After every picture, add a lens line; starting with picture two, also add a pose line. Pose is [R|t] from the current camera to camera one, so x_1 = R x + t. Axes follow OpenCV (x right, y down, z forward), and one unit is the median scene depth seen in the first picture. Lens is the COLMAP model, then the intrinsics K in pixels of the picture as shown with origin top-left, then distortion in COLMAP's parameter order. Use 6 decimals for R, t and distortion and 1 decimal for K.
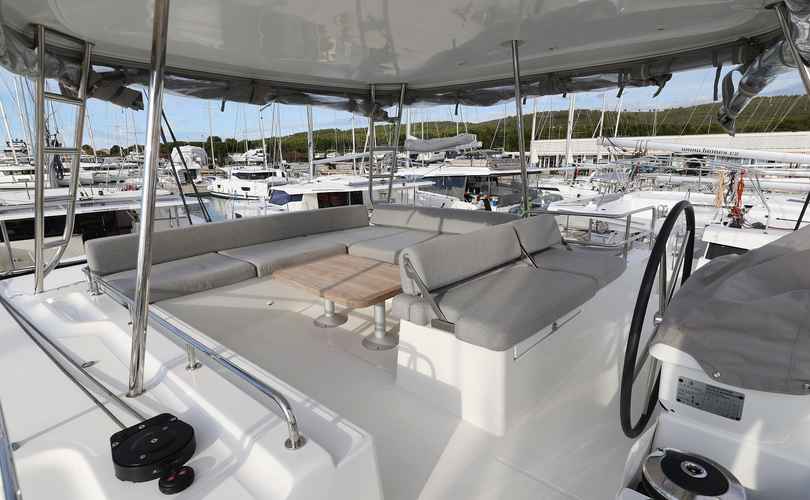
lens RADIAL K [[418.9, 0, 424.3], [0, 418.9, 248.6], [0, 0, 1]] dist [0.004052, 0.000220]
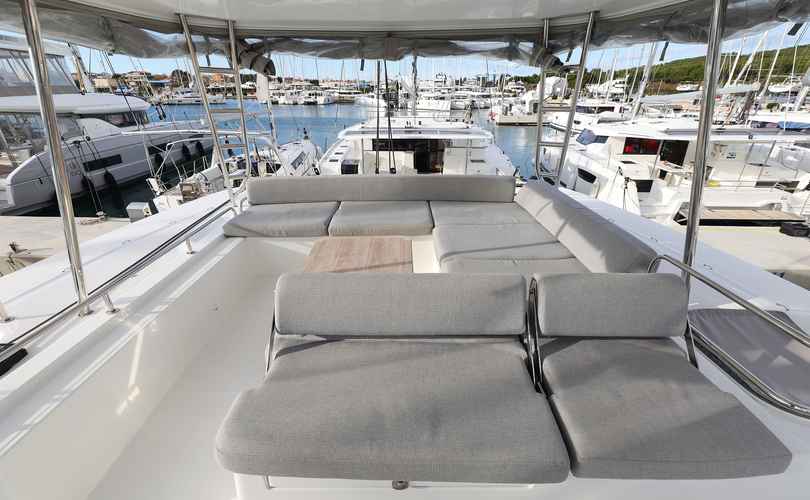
lens RADIAL K [[364.5, 0, 405.2], [0, 364.5, 262.6], [0, 0, 1]] dist [0.003996, -0.000004]
pose [[0.658161, 0.340085, -0.671689, 0.300089], [-0.176678, 0.937017, 0.301305, -0.143512], [0.731853, -0.079635, 0.676794, 0.359797]]
